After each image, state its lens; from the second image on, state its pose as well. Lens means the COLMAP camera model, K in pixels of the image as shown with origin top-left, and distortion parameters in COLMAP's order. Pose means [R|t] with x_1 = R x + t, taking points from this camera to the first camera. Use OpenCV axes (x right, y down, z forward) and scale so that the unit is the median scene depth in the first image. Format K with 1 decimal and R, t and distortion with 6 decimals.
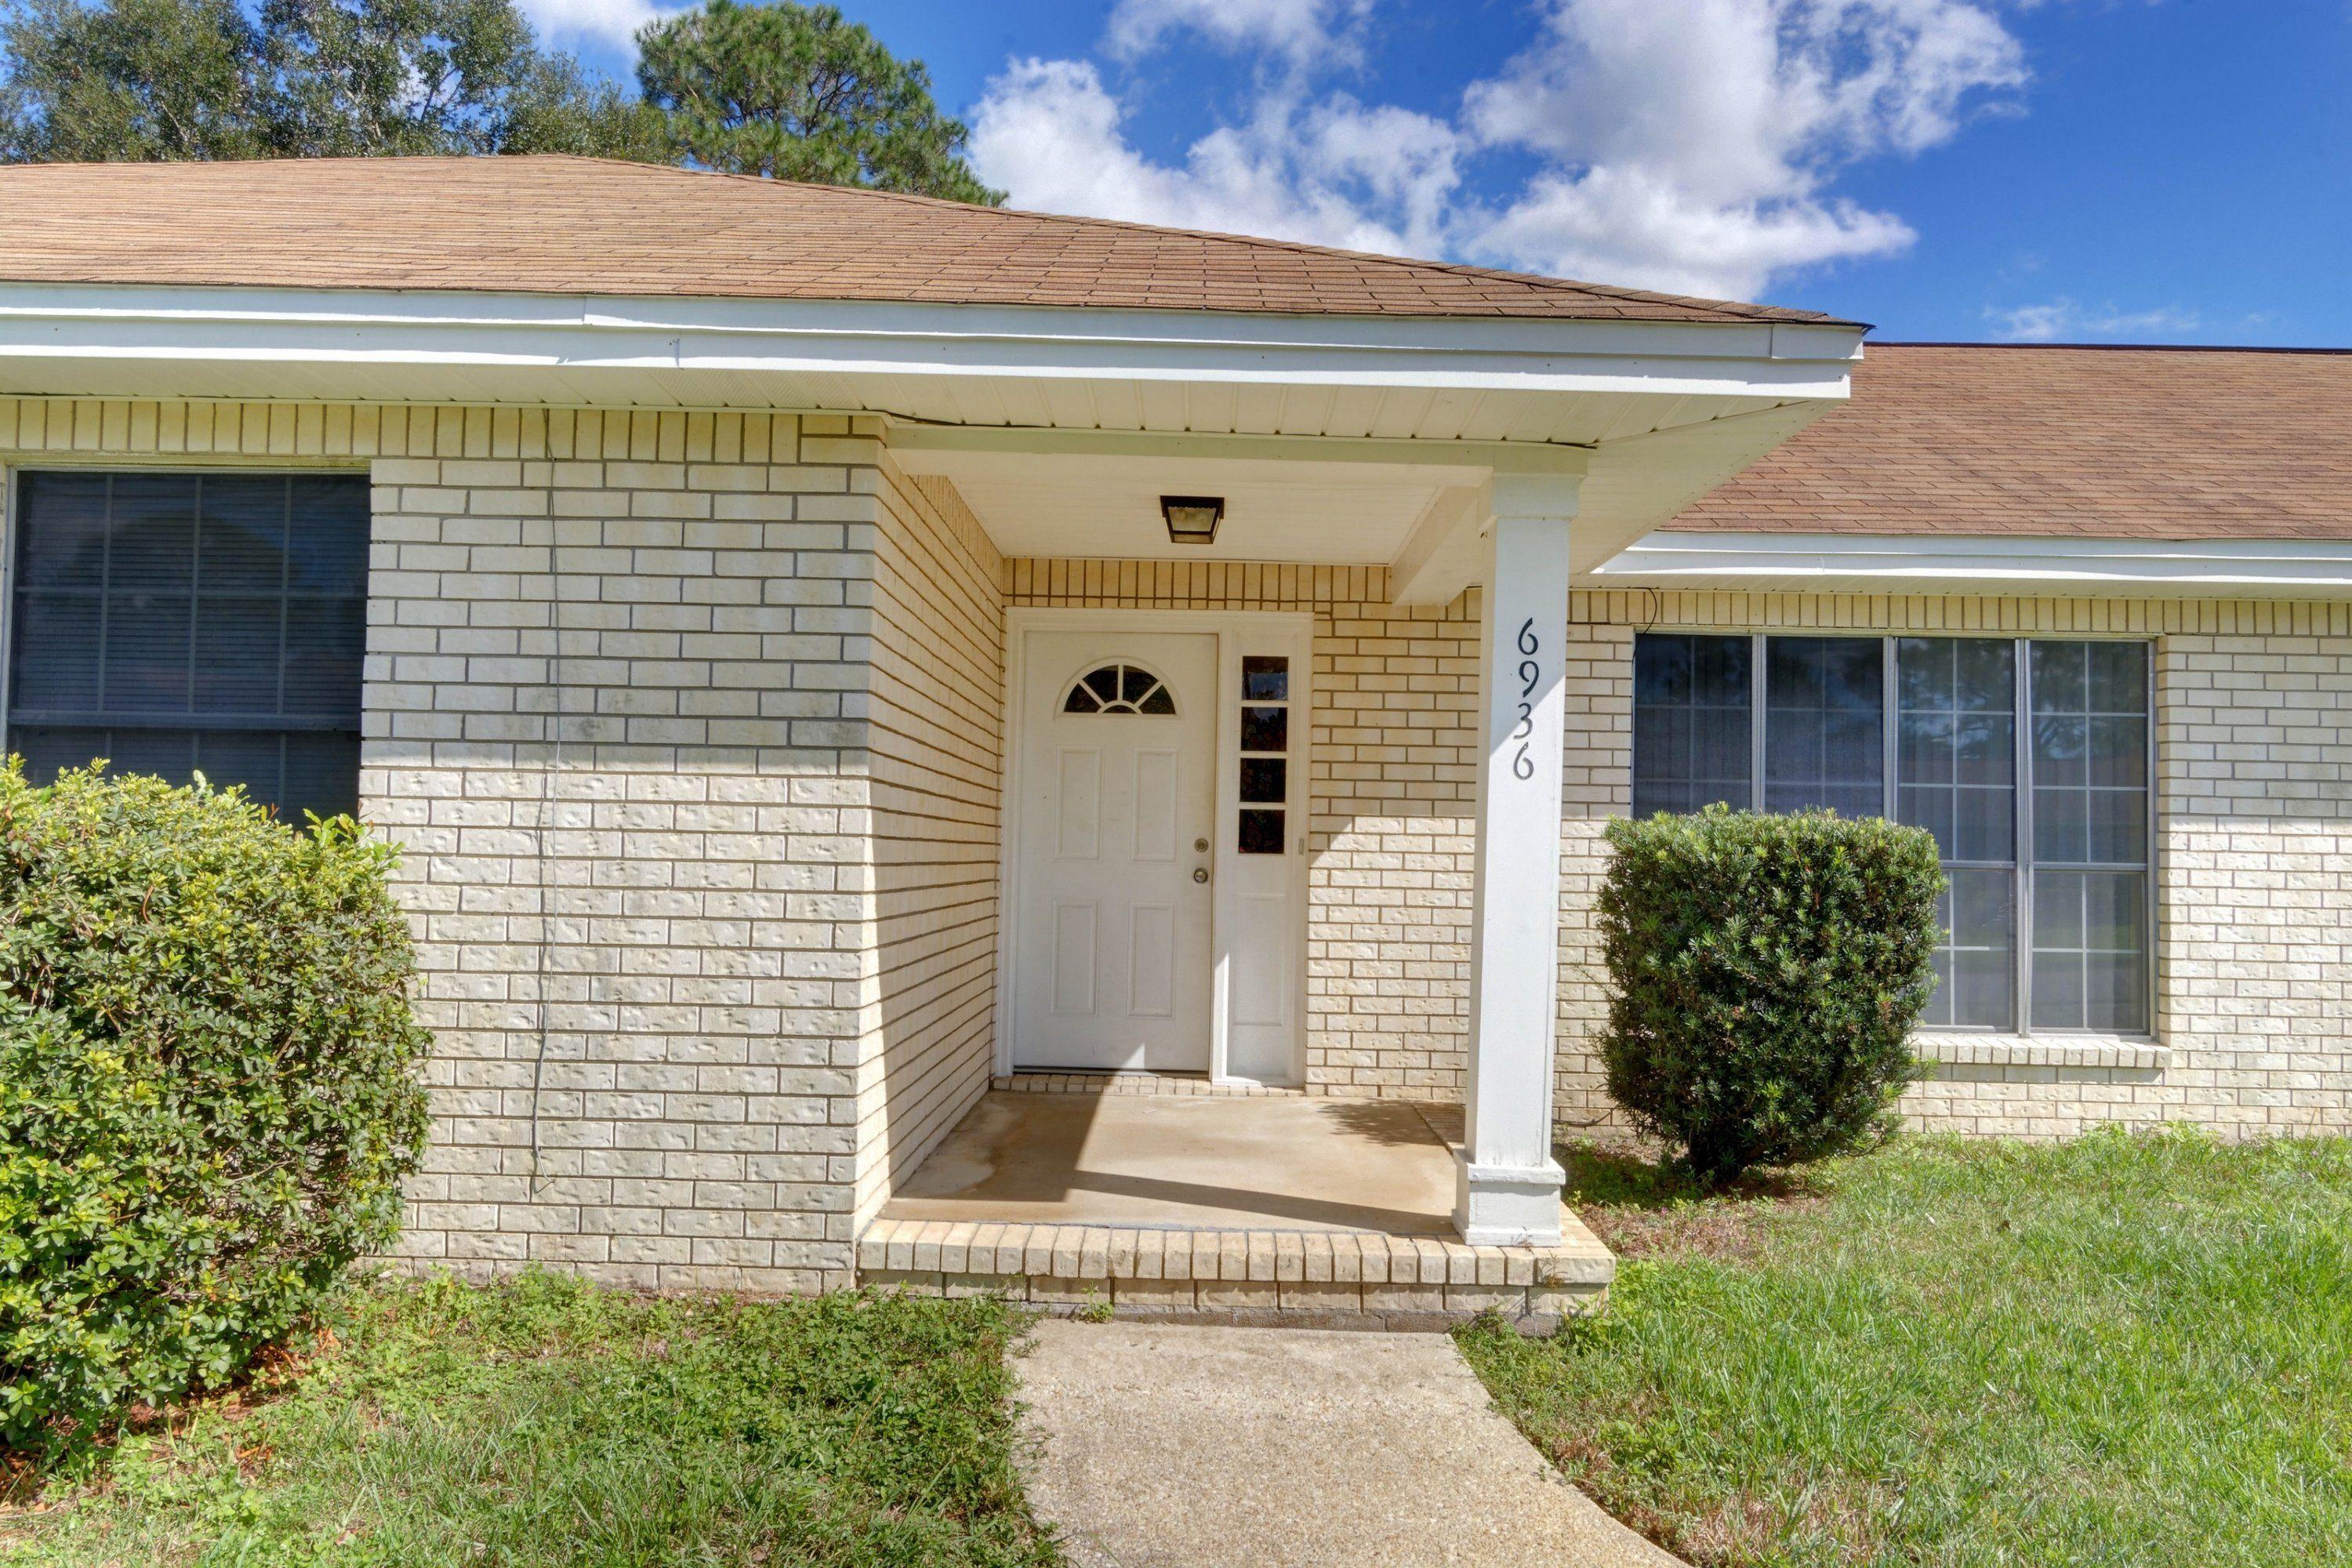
lens RADIAL K [[1607.1, 0, 1176.0], [0, 1607.1, 784.0], [0, 0, 1]] dist [0.000742, 0.001893]
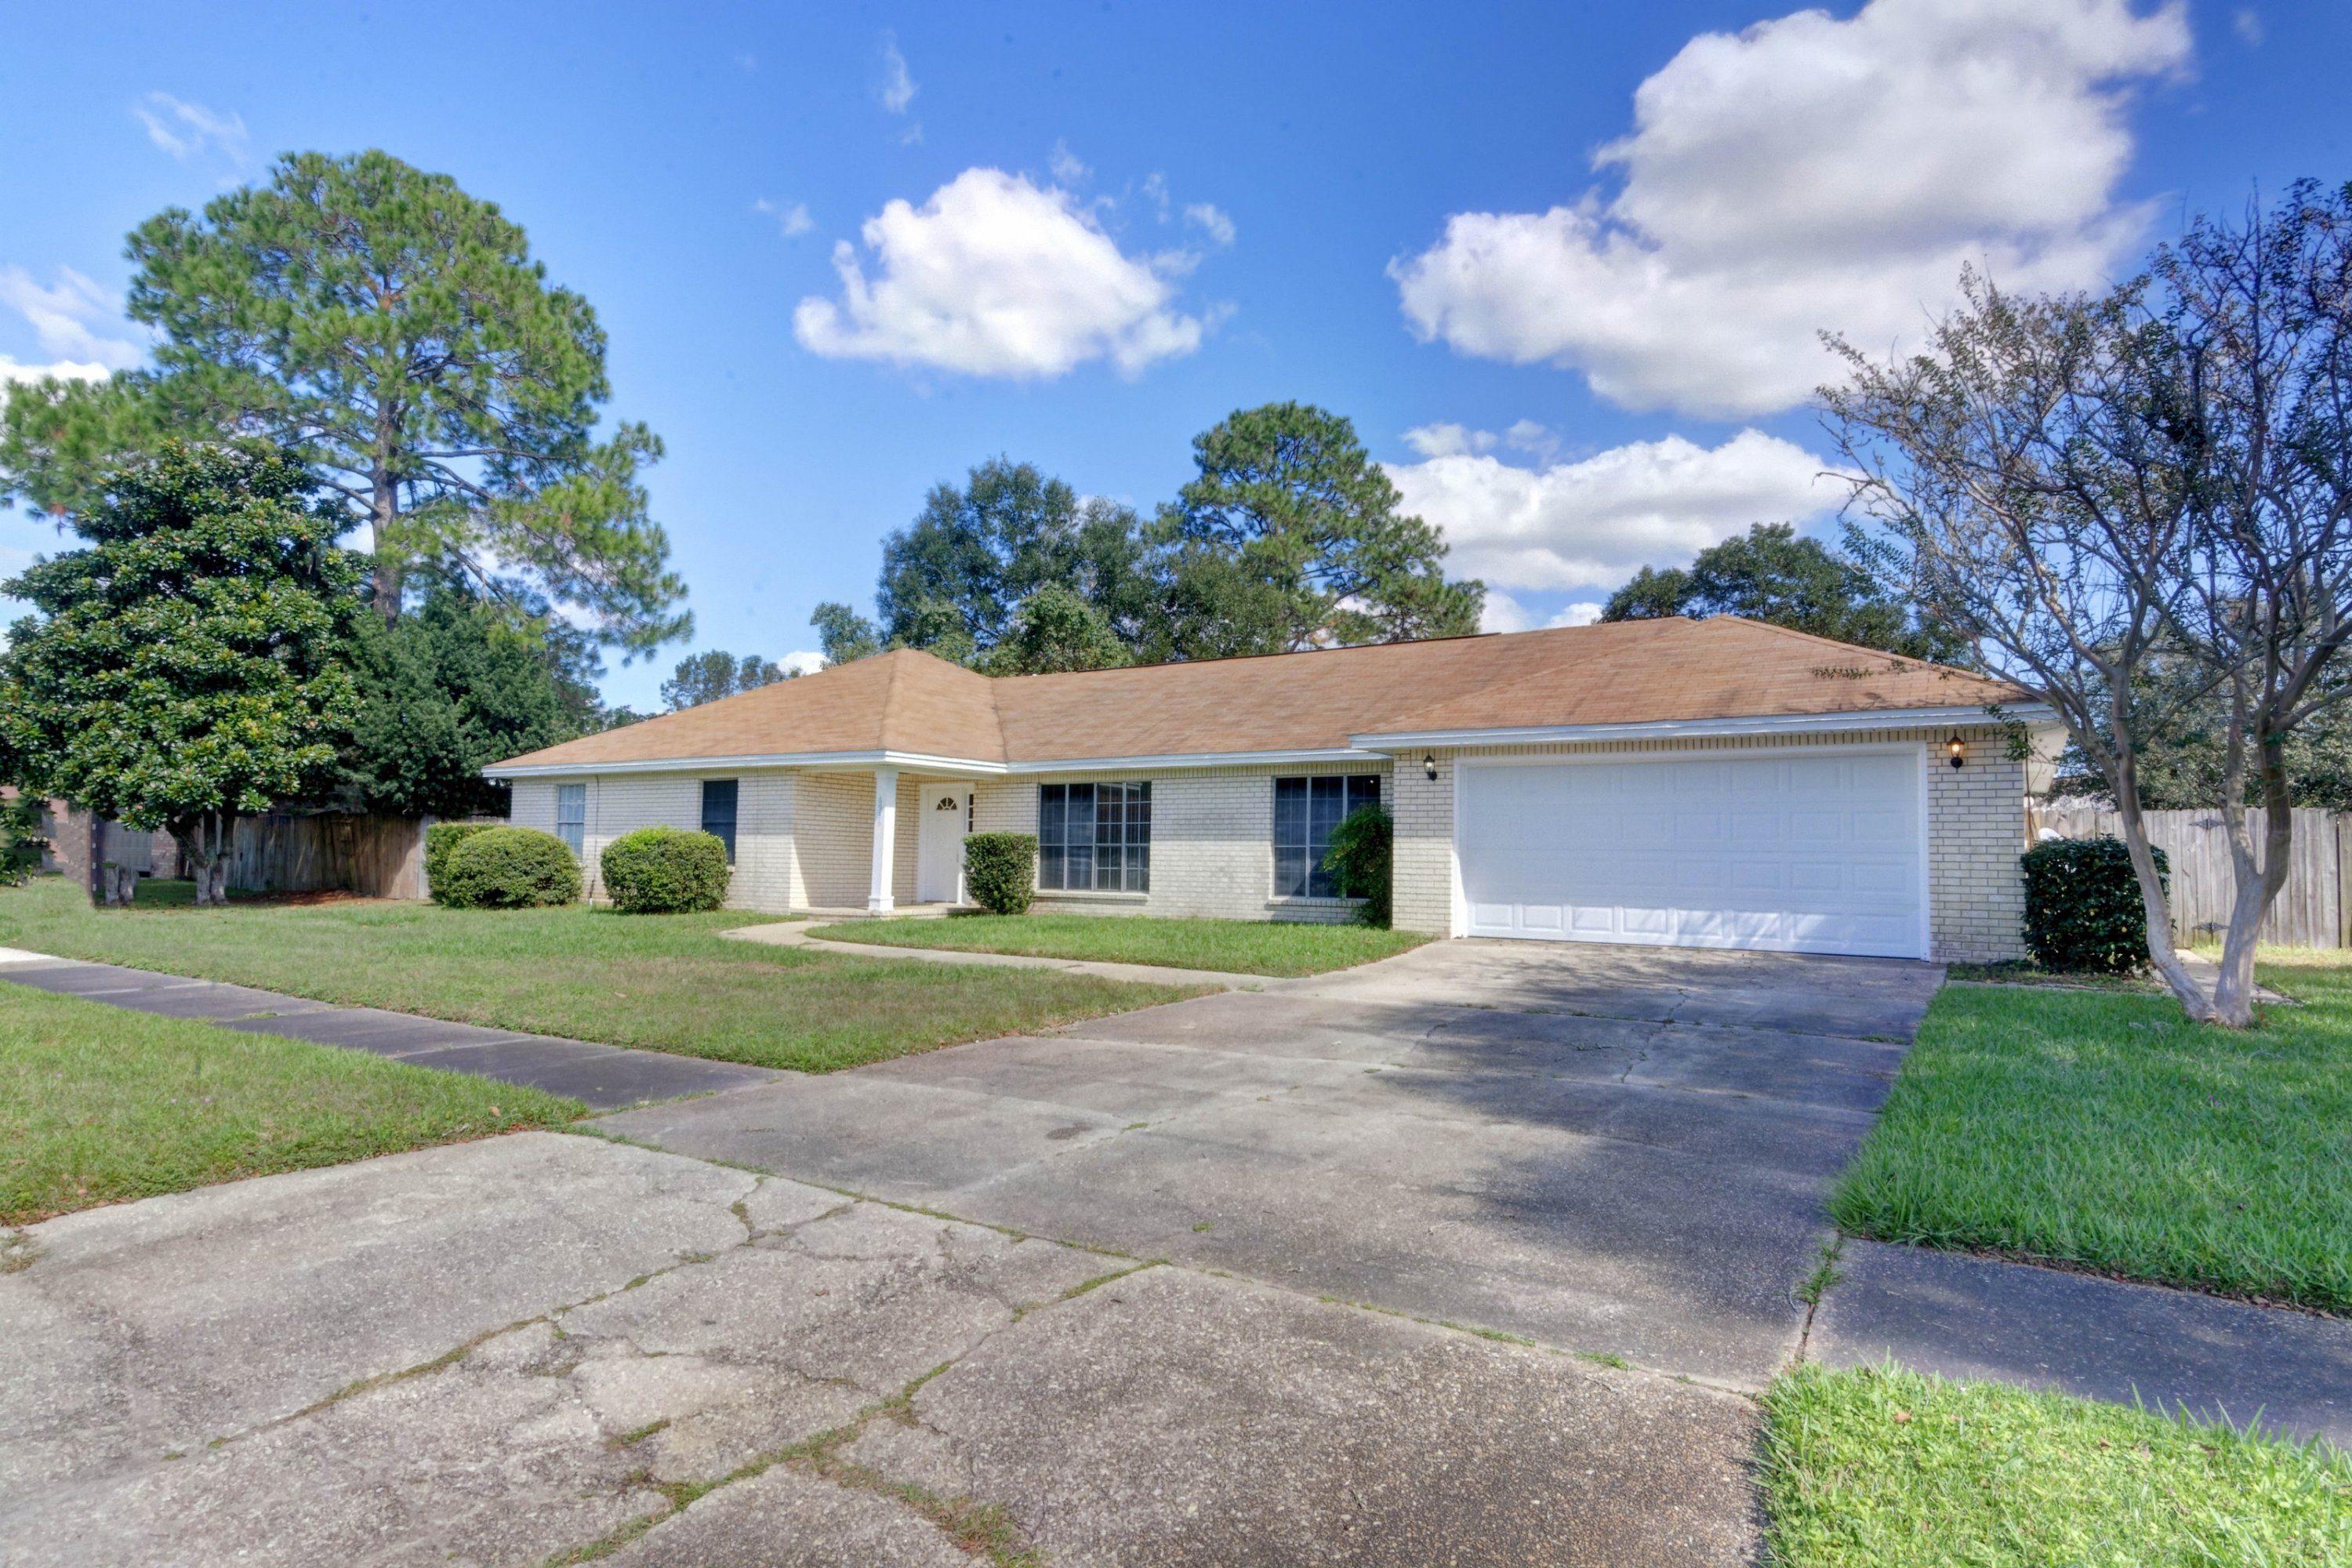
lens RADIAL K [[1229.4, 0, 1172.6], [0, 1229.4, 852.6], [0, 0, 1]] dist [-0.002007, -0.000097]
pose [[0.846000, -0.011515, -0.533058, 2.093418], [0.019926, 0.999751, 0.010028, 0.041682], [0.532810, -0.019106, 0.846019, -1.273659]]
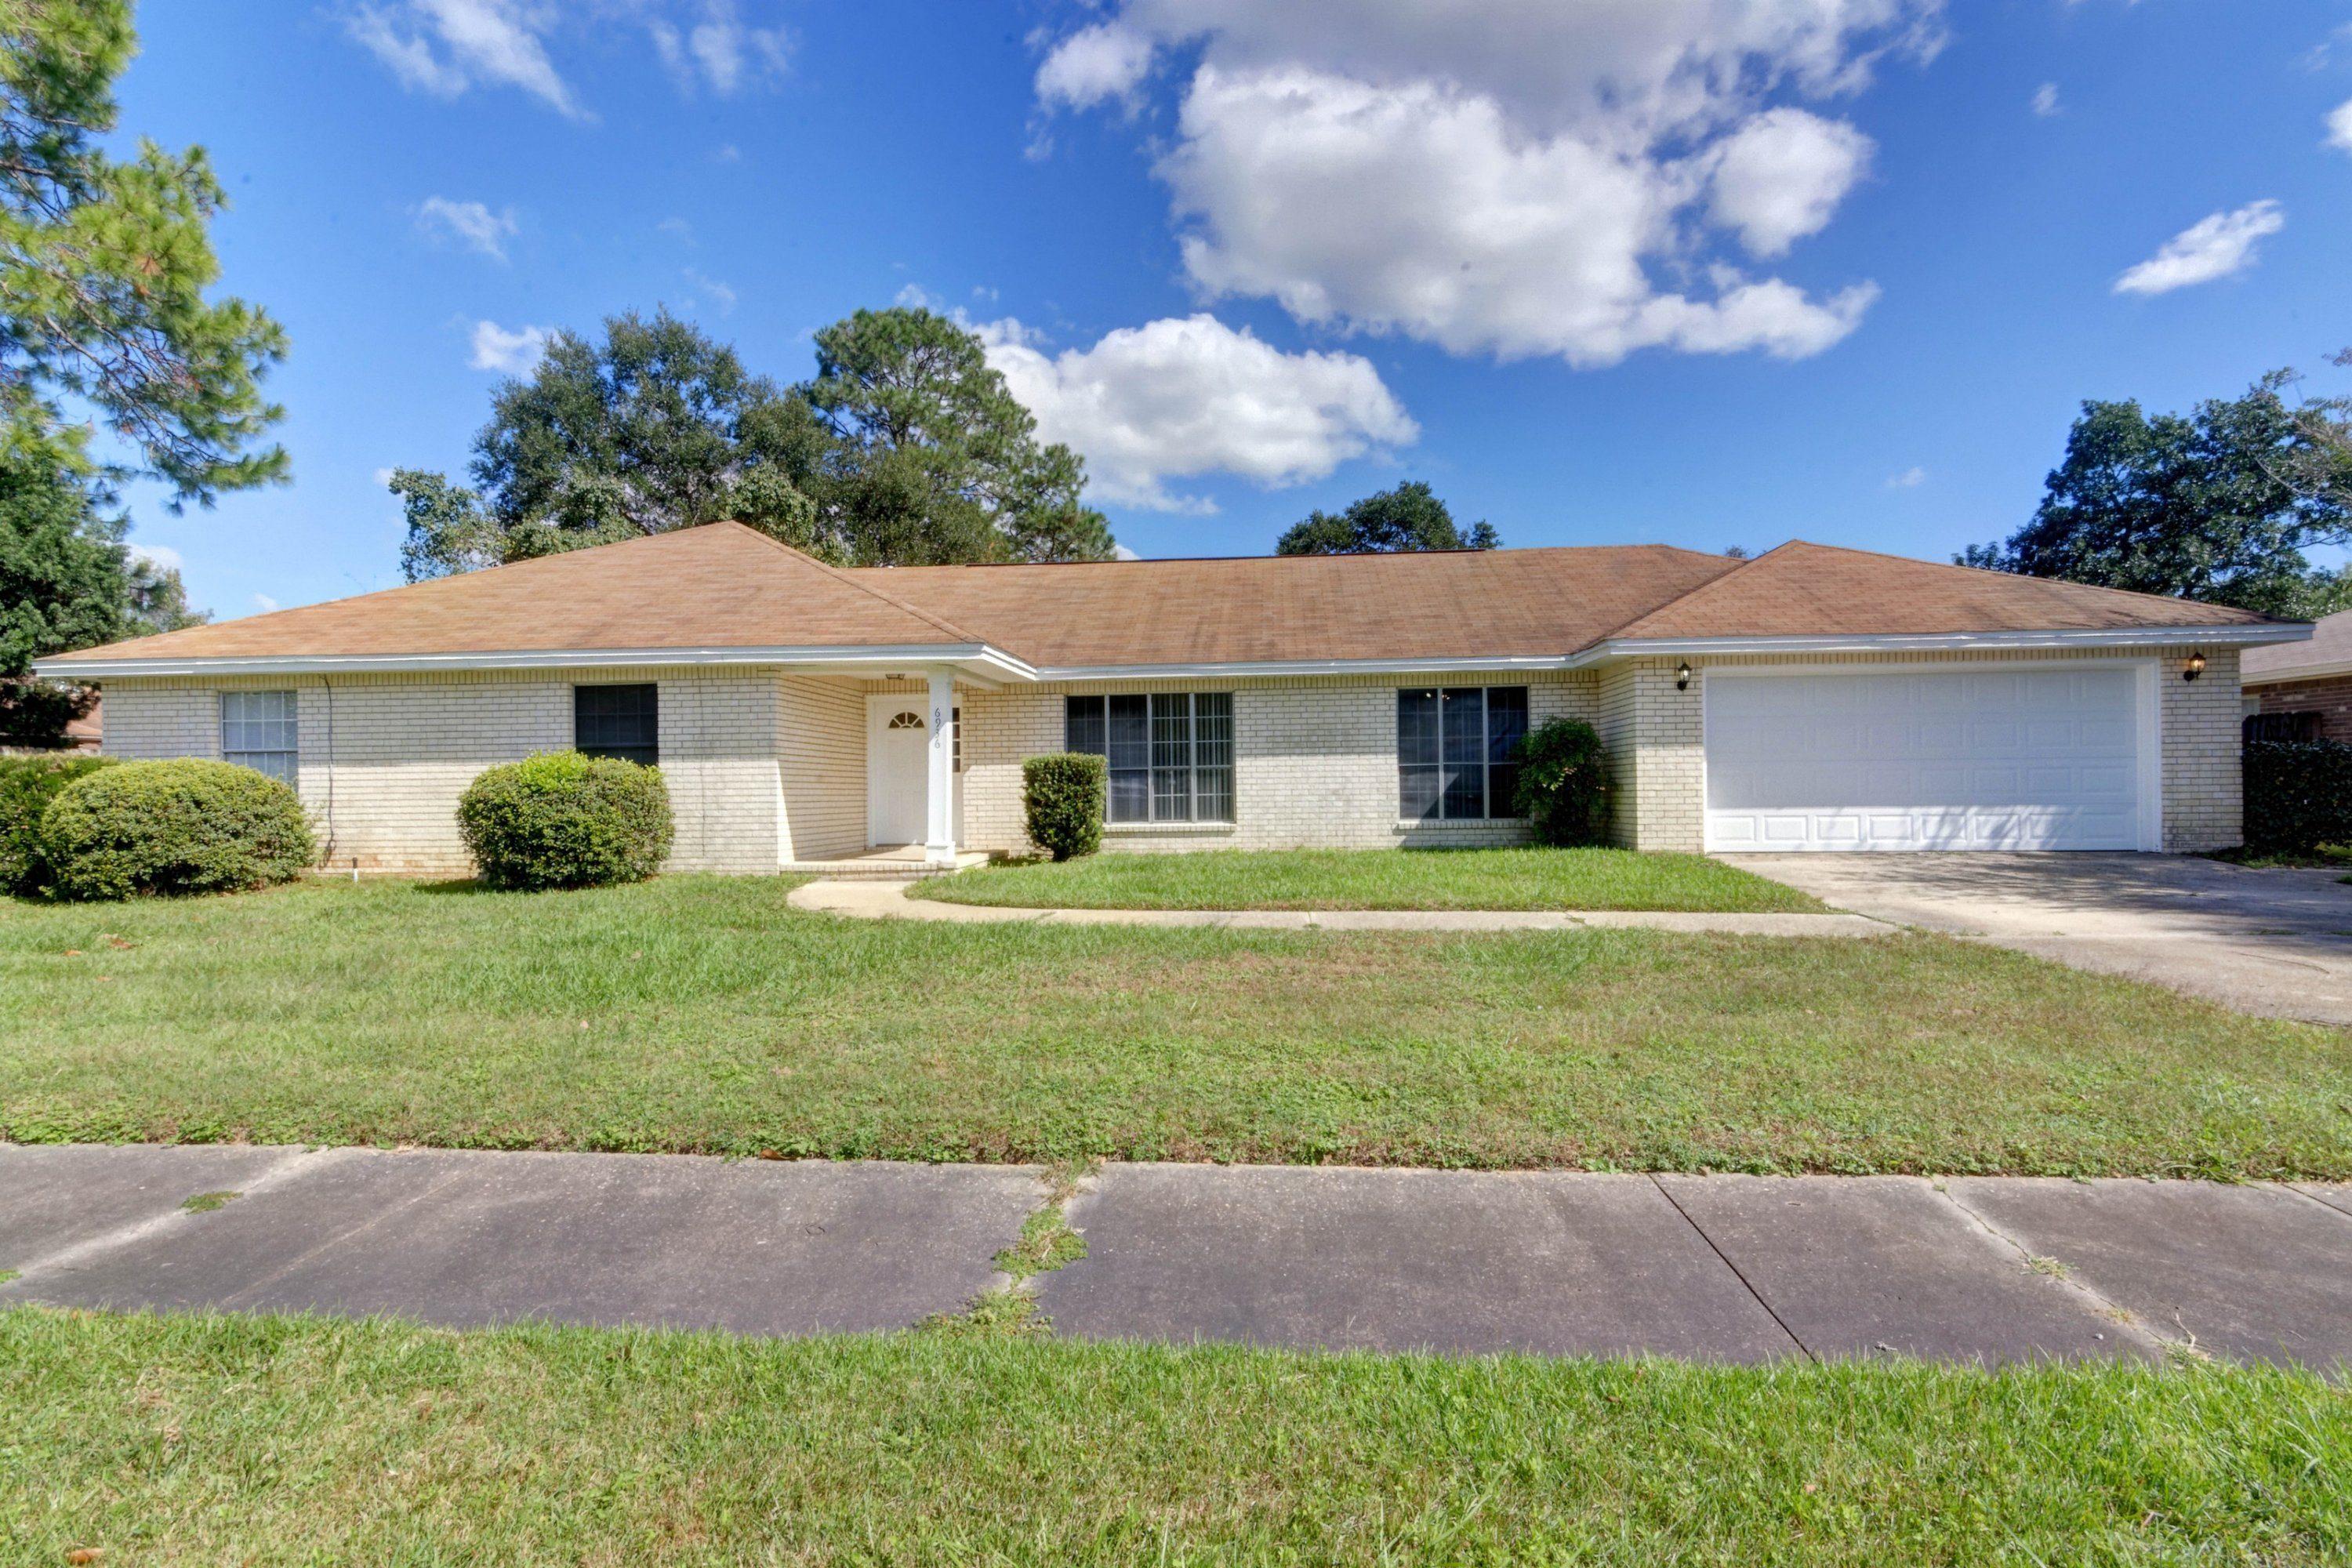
lens RADIAL K [[1123.9, 0, 1176.0], [0, 1123.9, 784.0], [0, 0, 1]] dist [0.009062, -0.000216]
pose [[0.997213, -0.033135, -0.066849, 0.640006], [0.035407, 0.998825, 0.033098, 0.010099], [0.065674, -0.035373, 0.997214, -1.142665]]
